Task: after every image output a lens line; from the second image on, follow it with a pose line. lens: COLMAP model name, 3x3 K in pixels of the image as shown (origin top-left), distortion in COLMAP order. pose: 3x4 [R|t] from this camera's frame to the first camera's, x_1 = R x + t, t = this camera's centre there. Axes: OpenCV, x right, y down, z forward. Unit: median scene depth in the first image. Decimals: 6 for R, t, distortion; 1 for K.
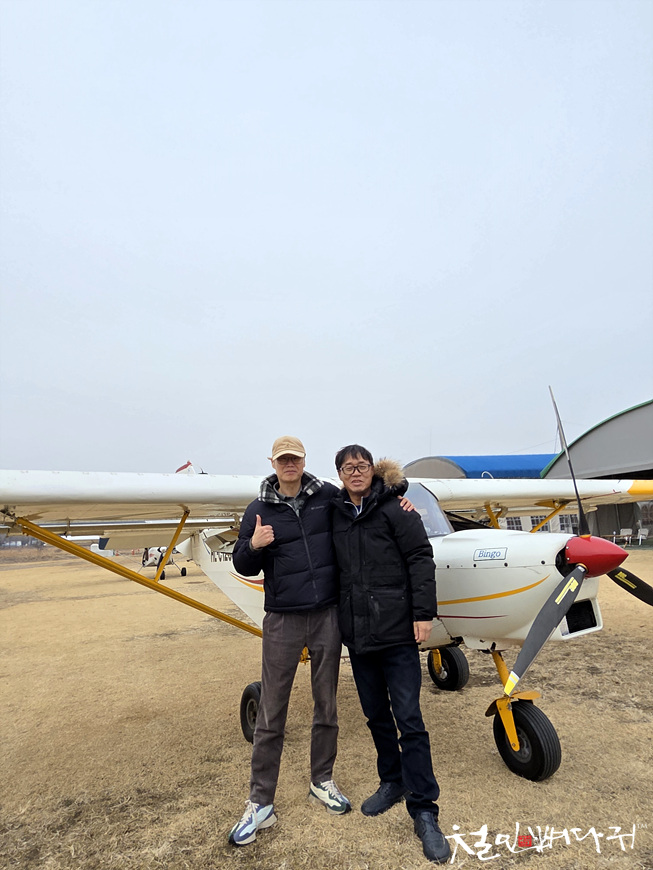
lens RADIAL K [[513.6, 0, 317.0], [0, 513.6, 420.1], [0, 0, 1]] dist [0.002727, -0.005683]
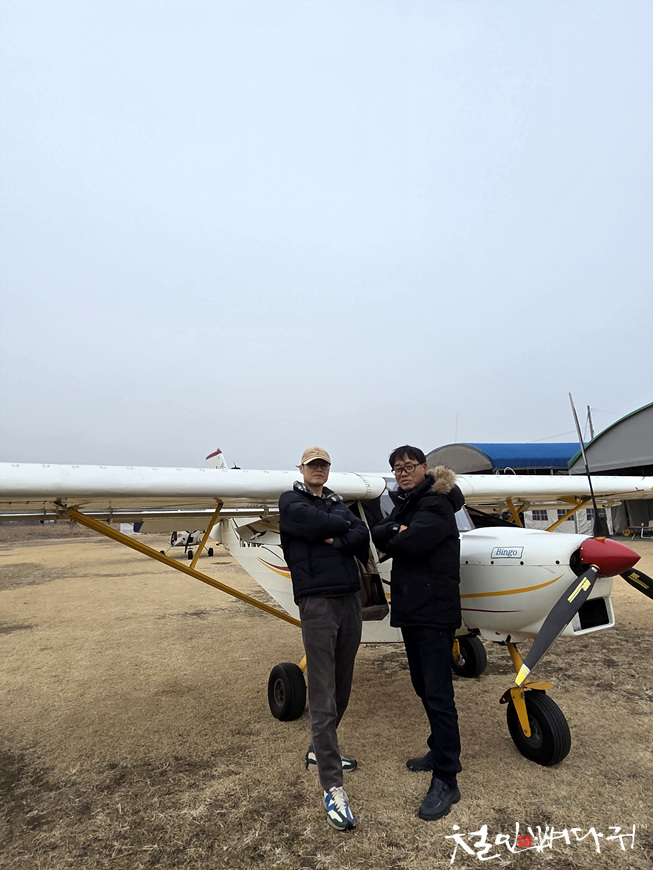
lens RADIAL K [[513.6, 0, 319.0], [0, 513.6, 419.0], [0, 0, 1]] dist [0.002727, -0.005683]
pose [[0.998890, 0.014192, -0.044919, -0.004011], [-0.012823, 0.999449, 0.030611, -0.035516], [0.045328, -0.030001, 0.998522, -0.053966]]
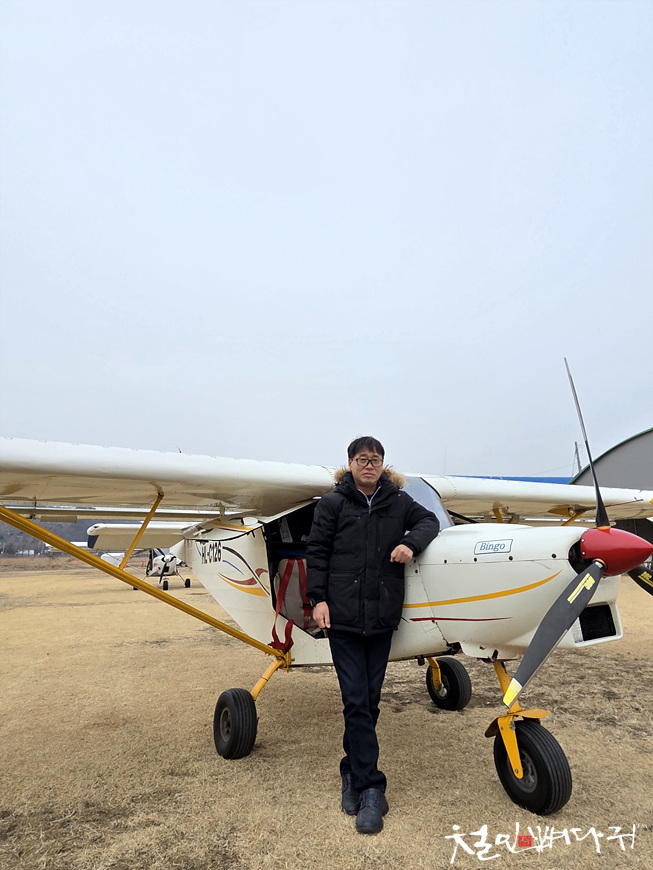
lens RADIAL K [[513.6, 0, 318.8], [0, 513.6, 422.1], [0, 0, 1]] dist [0.002727, -0.005683]
pose [[0.999228, 0.029429, -0.026016, 0.051945], [-0.030256, 0.999030, -0.031994, 0.077825], [0.025049, 0.032757, 0.999149, 0.102168]]
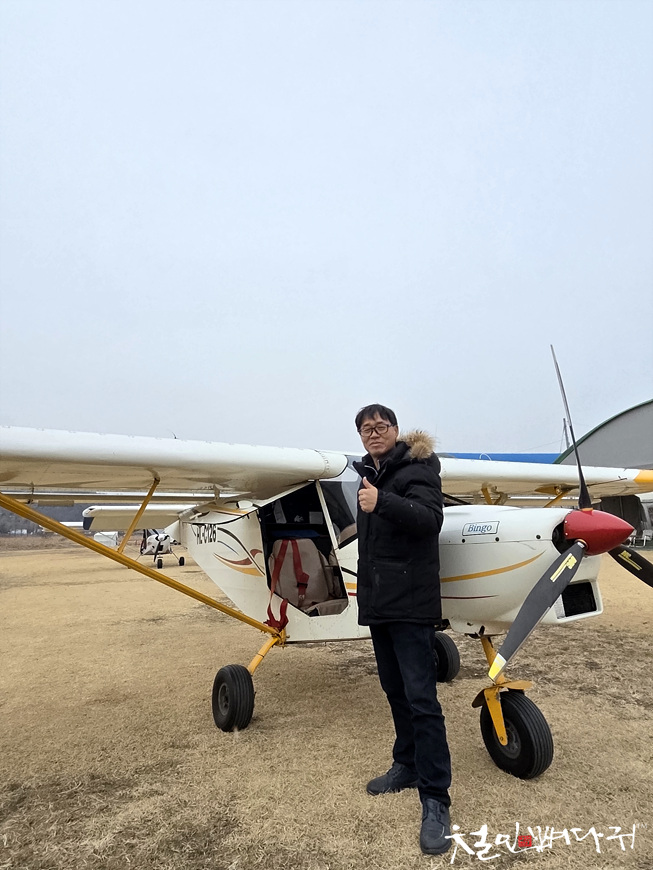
lens RADIAL K [[513.6, 0, 318.2], [0, 513.6, 420.0], [0, 0, 1]] dist [0.002727, -0.005683]
pose [[0.999687, 0.023235, -0.009323, 0.049301], [-0.023166, 0.999704, 0.007385, 0.062743], [0.009492, -0.007167, 0.999929, 0.082709]]
